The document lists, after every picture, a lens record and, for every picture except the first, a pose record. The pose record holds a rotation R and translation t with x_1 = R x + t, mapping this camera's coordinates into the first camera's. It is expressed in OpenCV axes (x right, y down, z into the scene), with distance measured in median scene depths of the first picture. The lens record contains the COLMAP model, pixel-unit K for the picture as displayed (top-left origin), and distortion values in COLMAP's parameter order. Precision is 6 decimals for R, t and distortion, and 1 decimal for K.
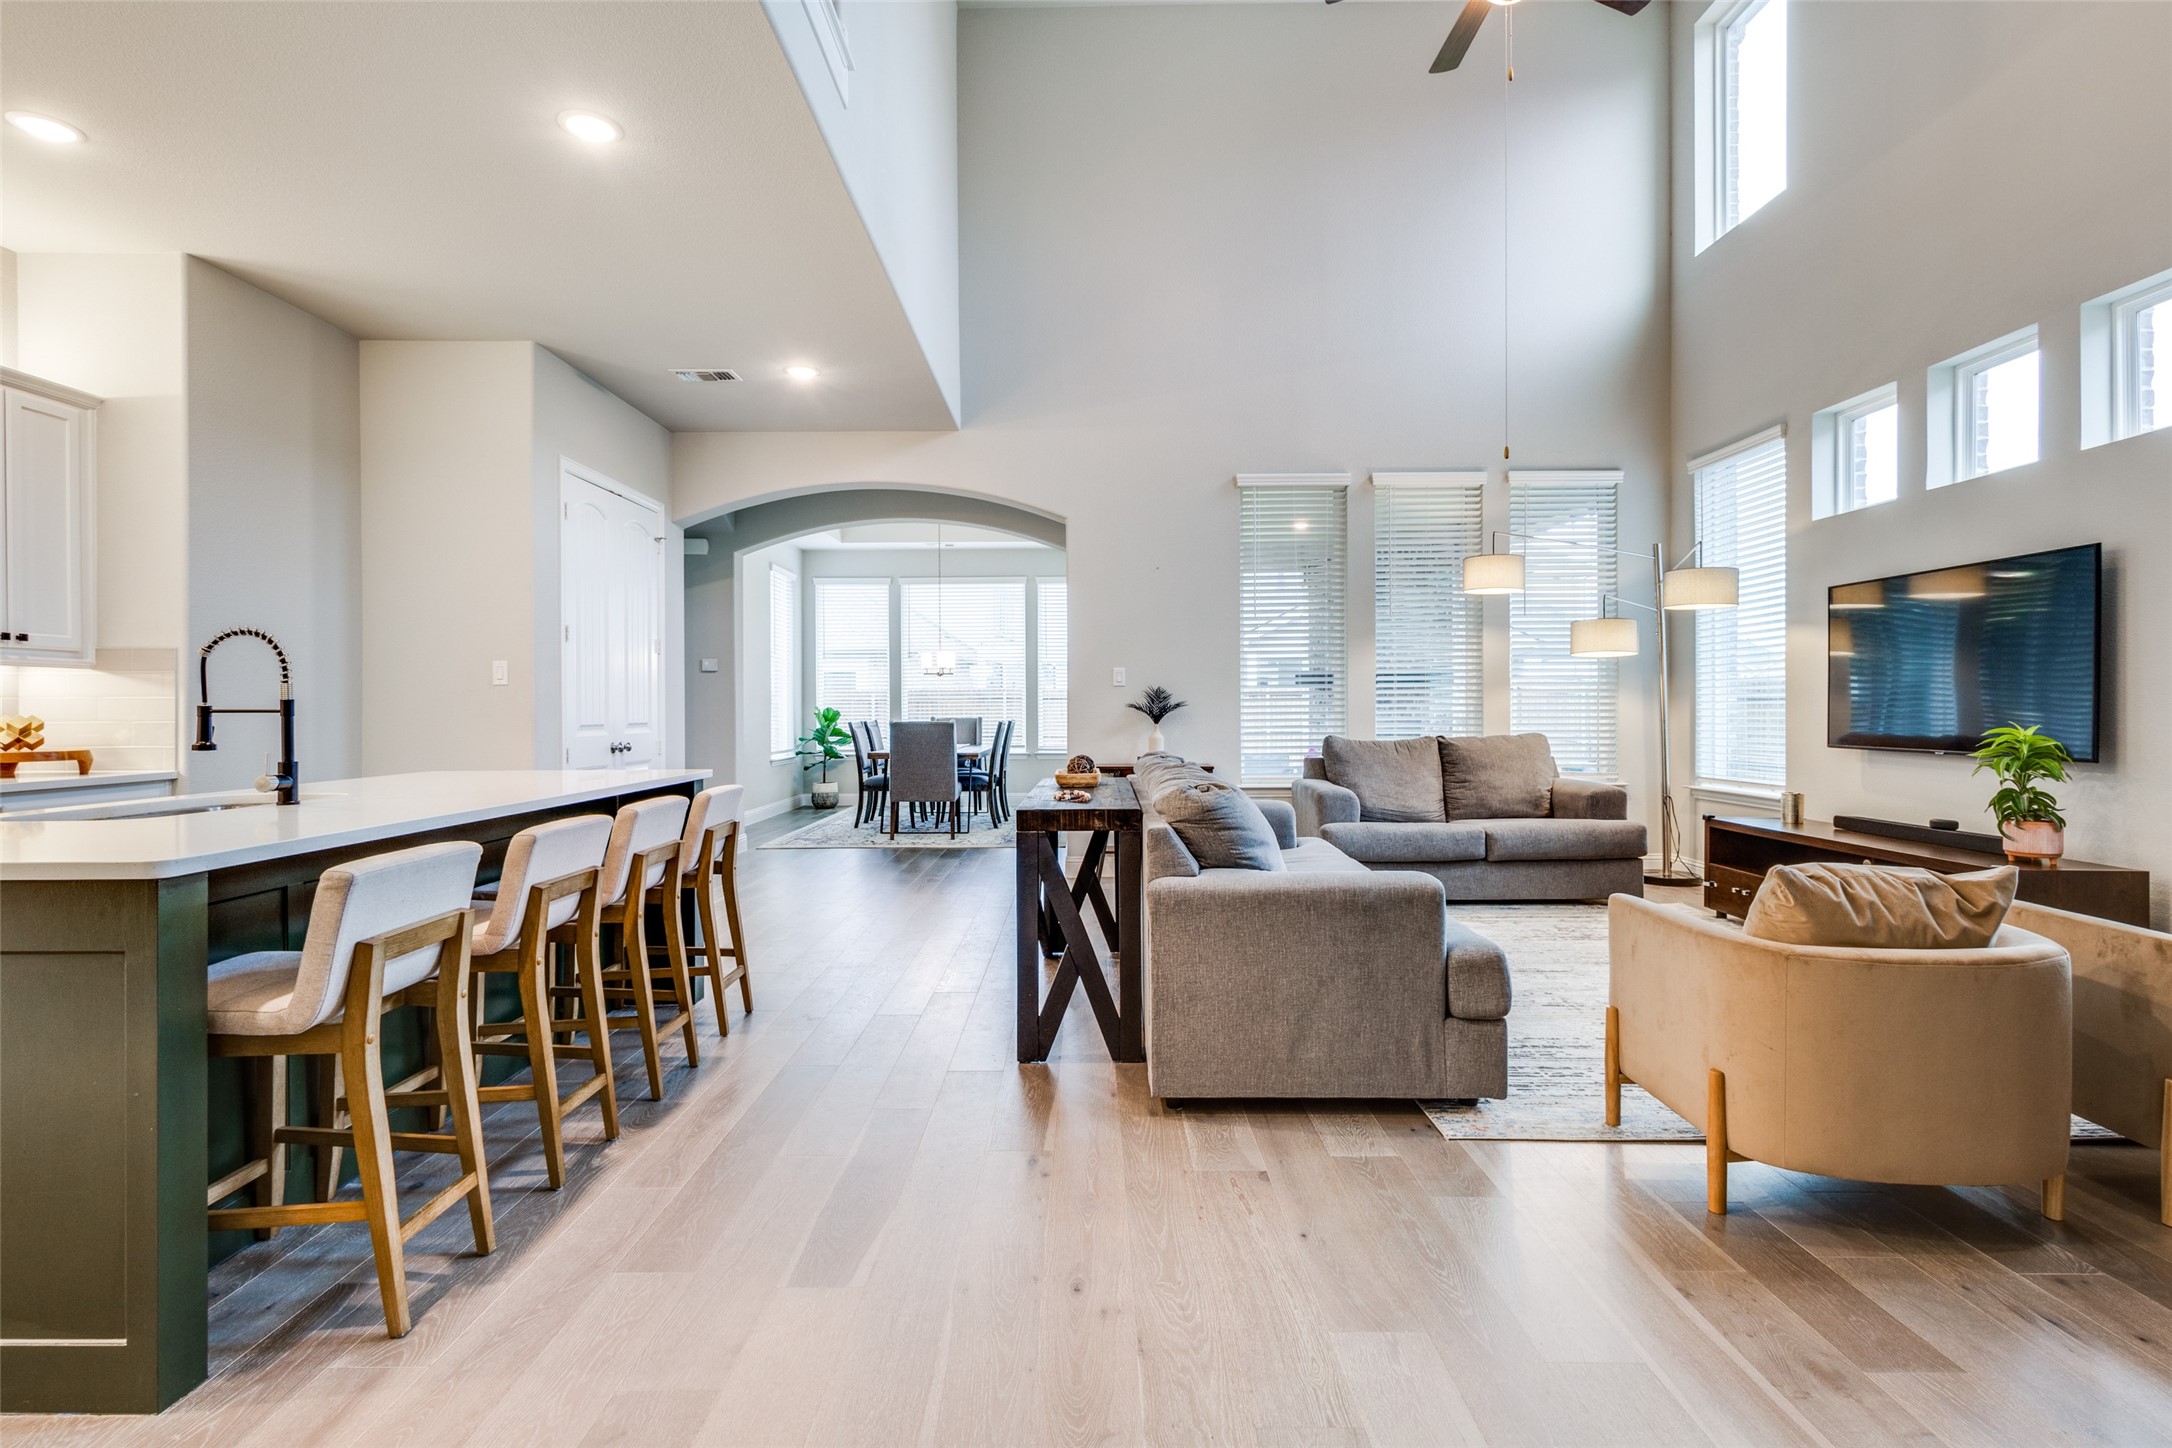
lens RADIAL K [[1053.9, 0, 1062.6], [0, 1053.9, 712.3], [0, 0, 1]] dist [-0.004135, 0.001580]
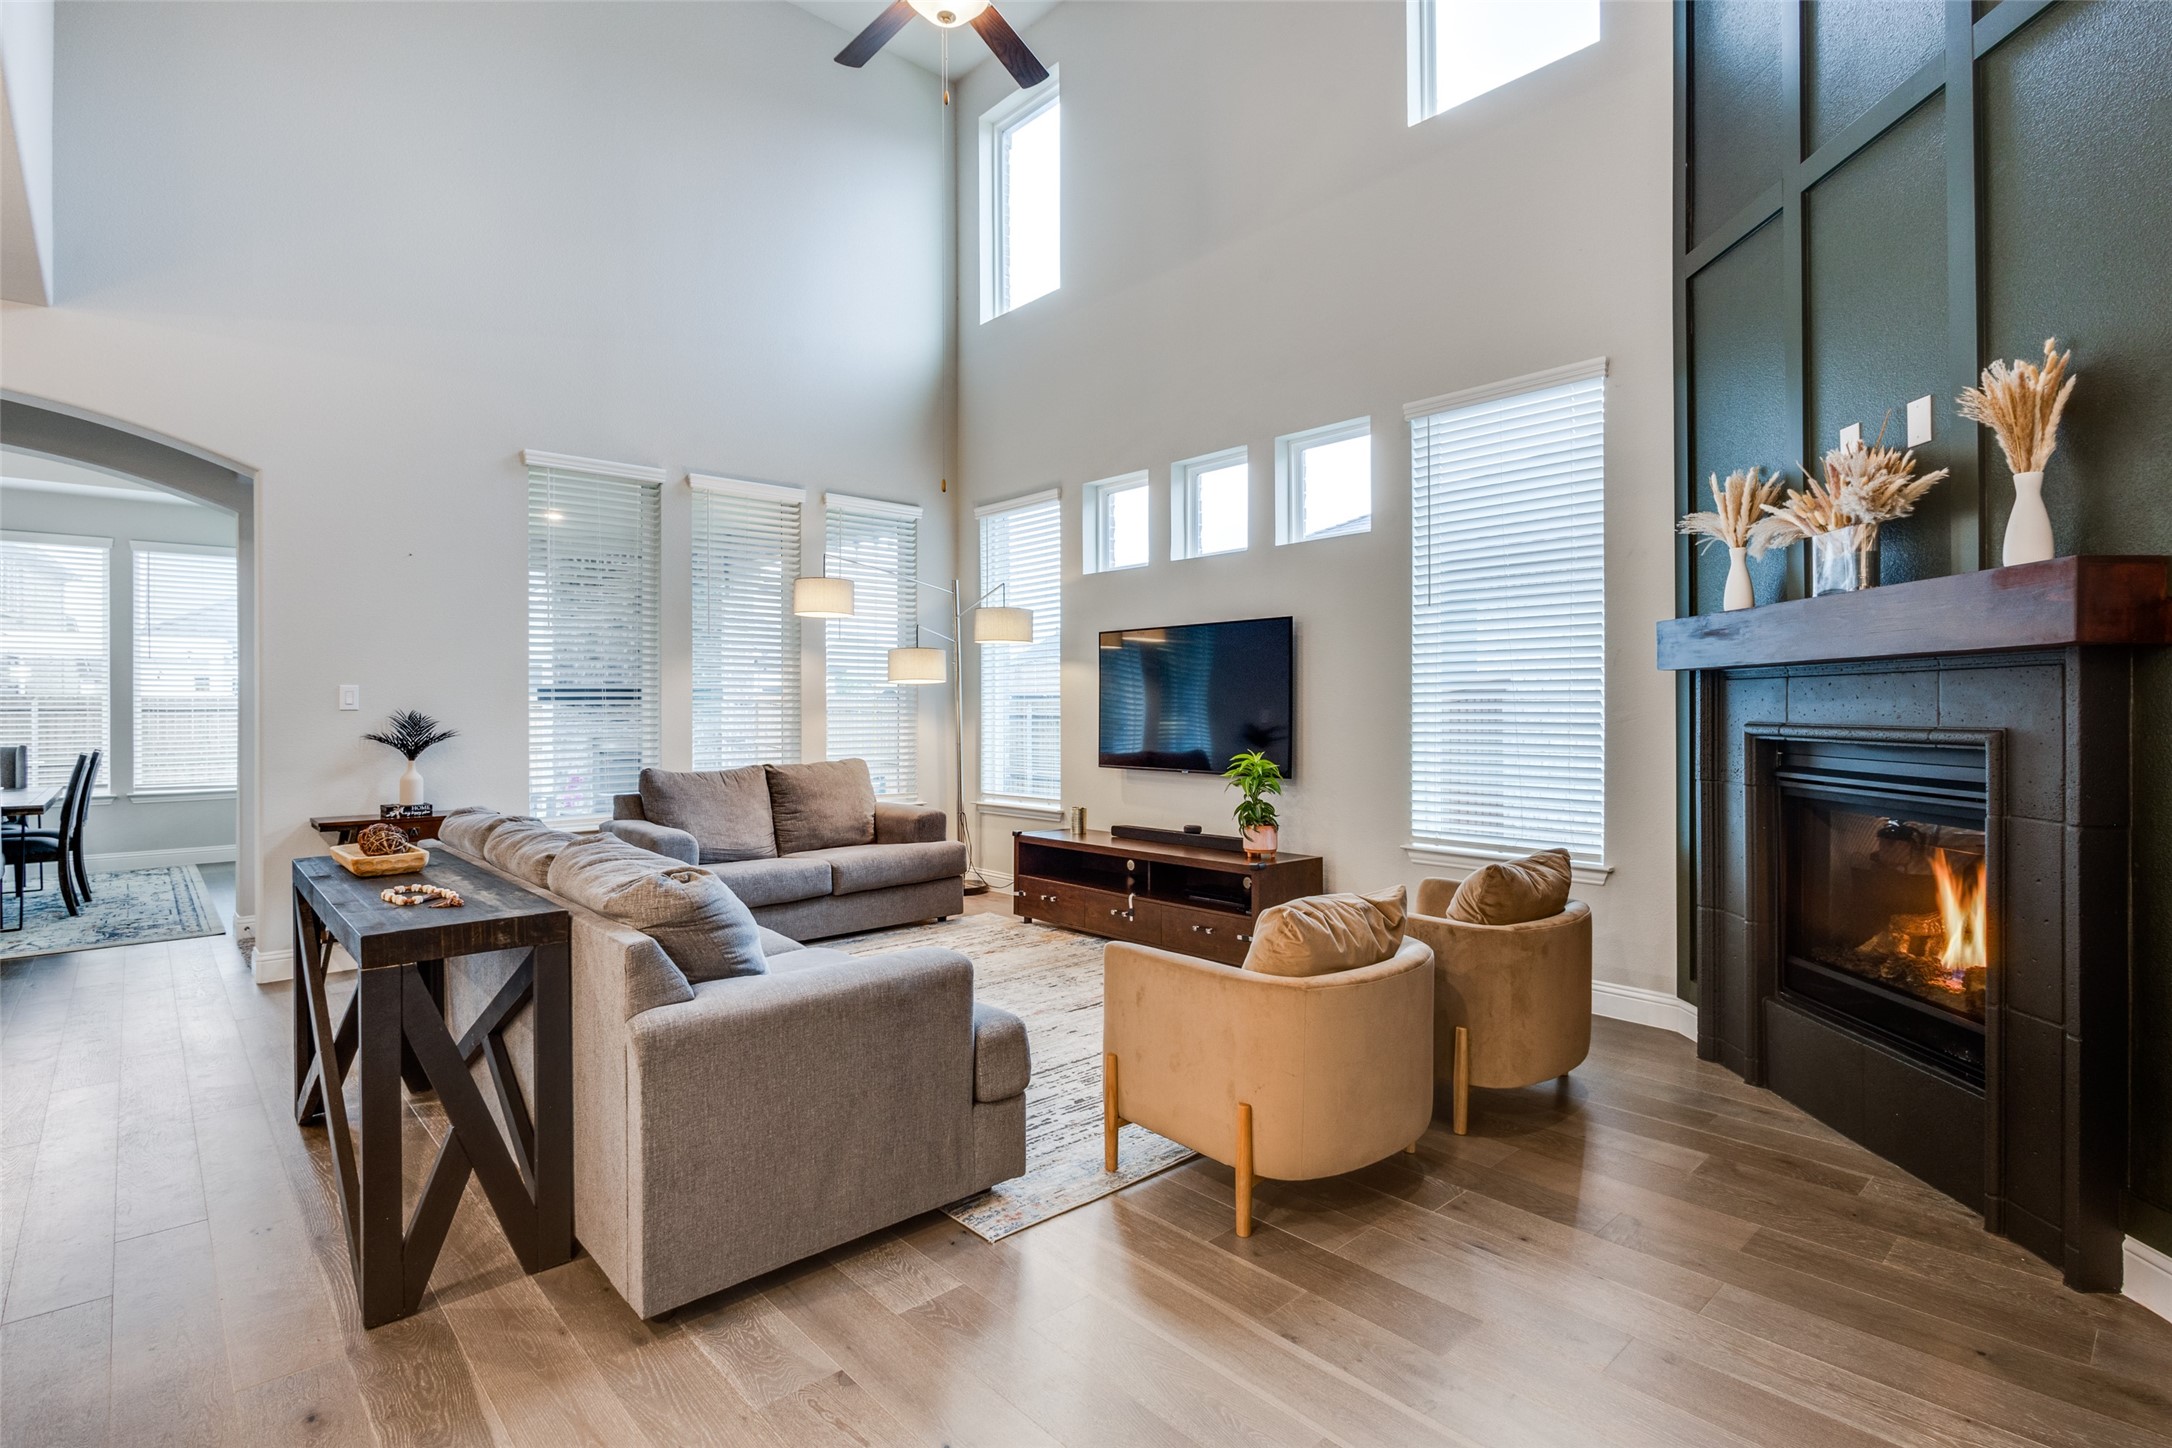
lens RADIAL K [[1053.9, 0, 1087.9], [0, 1053.9, 710.5], [0, 0, 1]] dist [-0.004135, 0.001580]
pose [[0.721788, 0.000110, 0.692115, -0.099250], [0.003502, 0.999987, -0.003811, -0.024292], [-0.692106, 0.005175, 0.721778, 0.137621]]
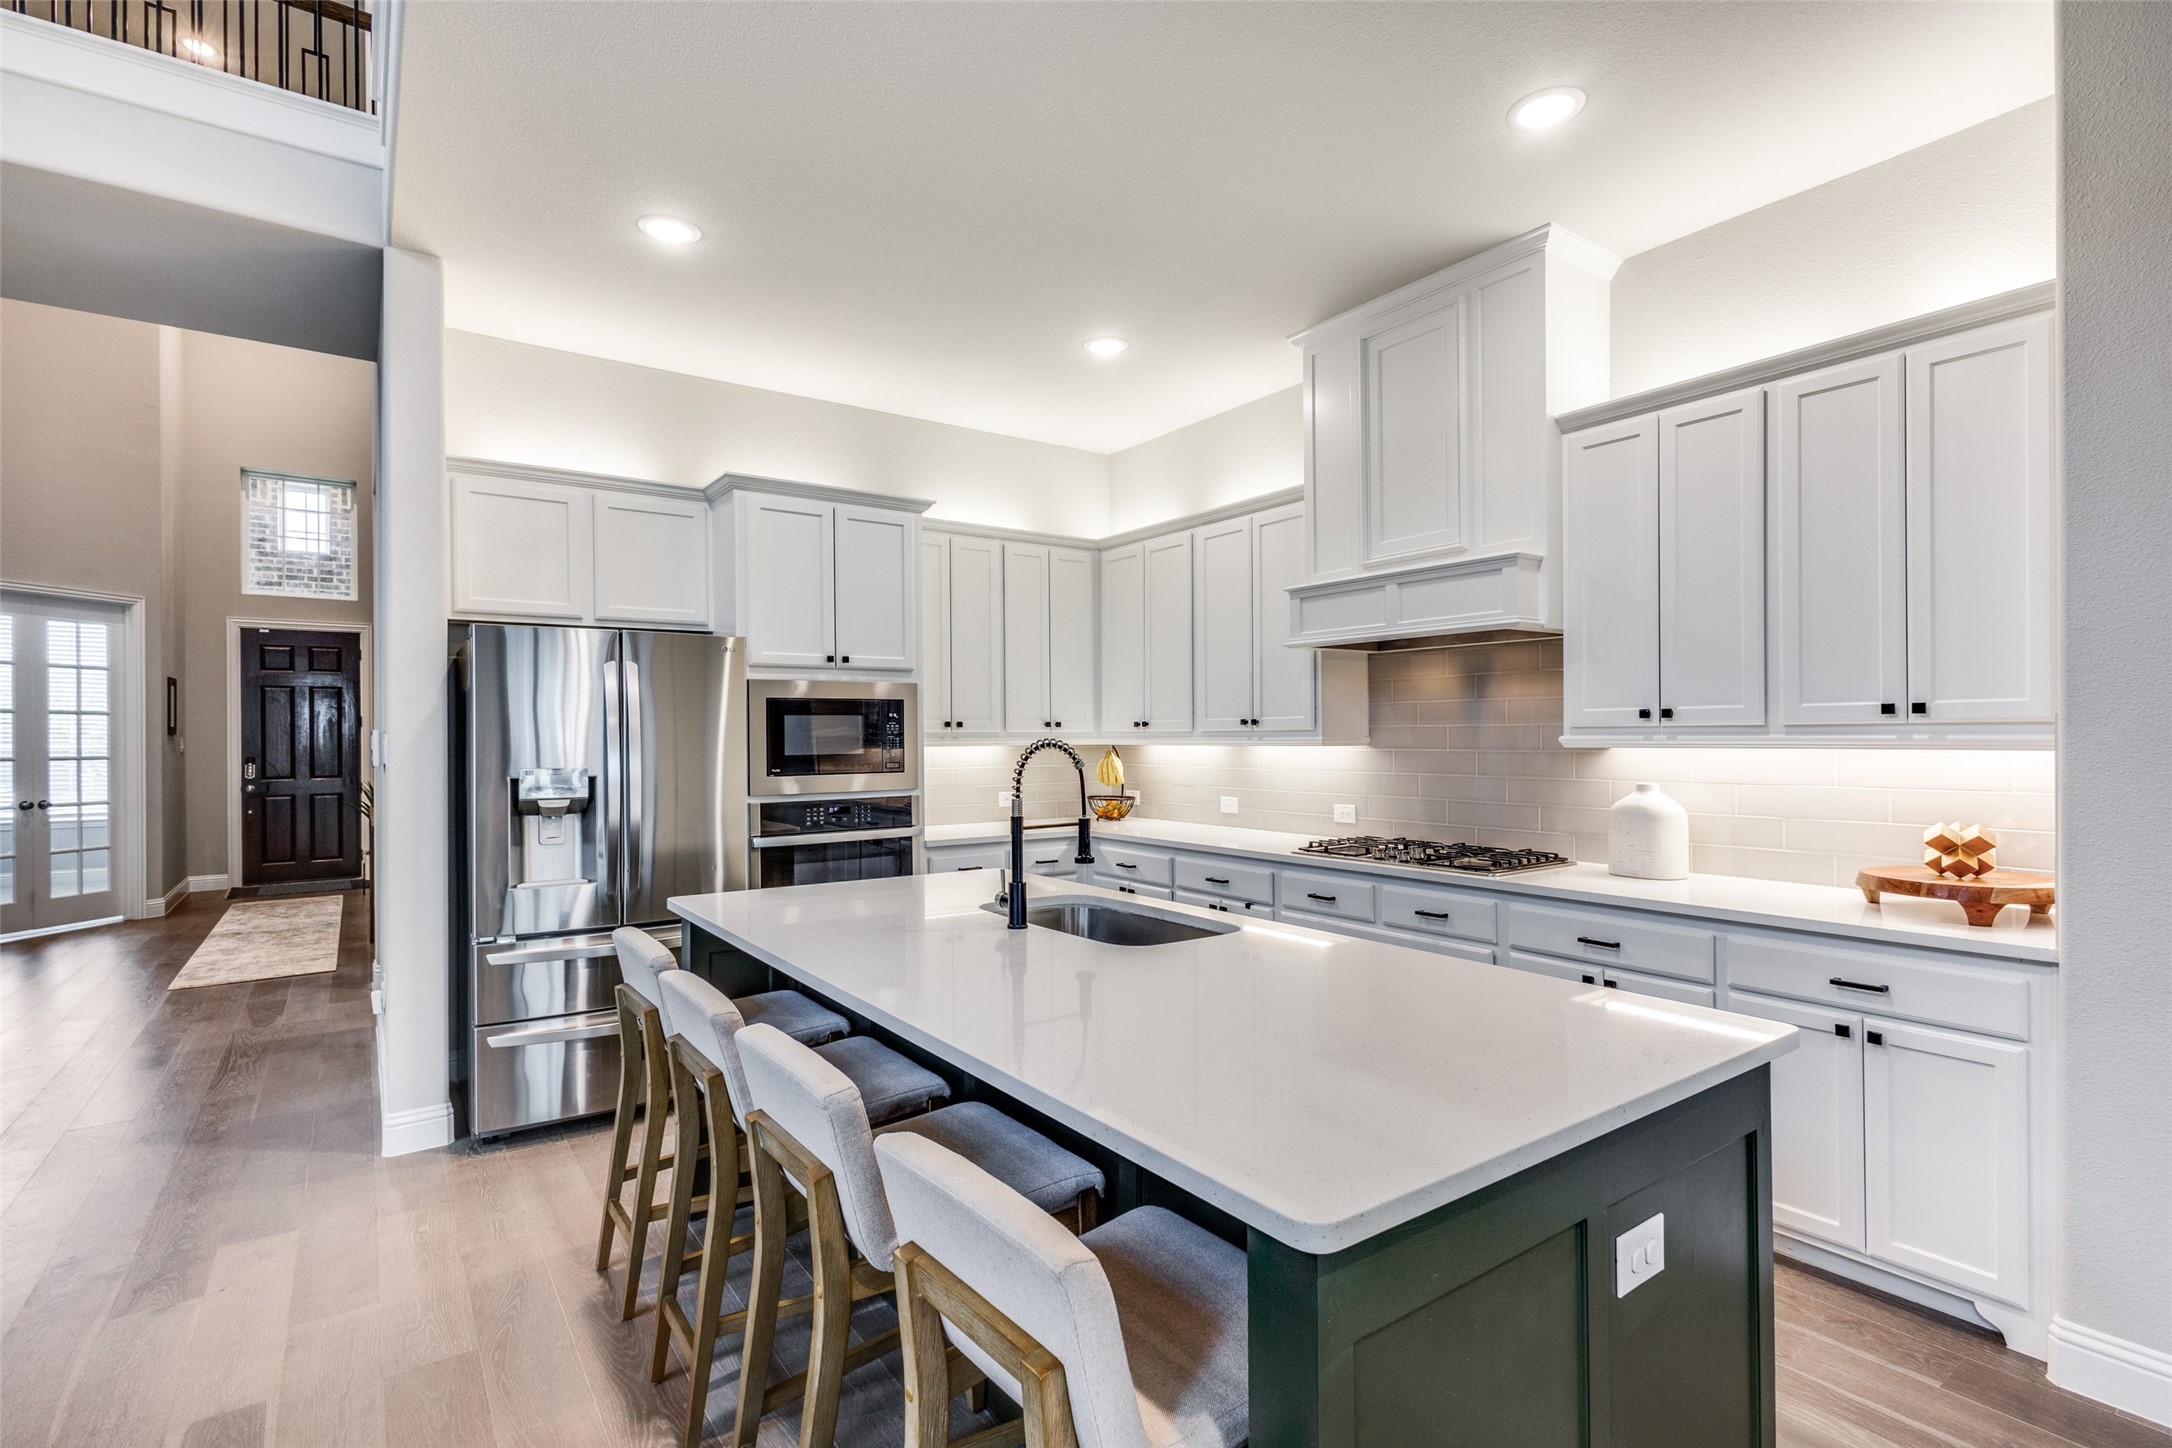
lens RADIAL K [[1030.7, 0, 1082.3], [0, 1030.7, 722.5], [0, 0, 1]] dist [-0.000530, 0.002690]
pose [[-0.804817, 0.000858, -0.593522, -0.109093], [0.006790, 0.999947, -0.007762, -0.042249], [0.593484, -0.010277, -0.804780, 0.838571]]
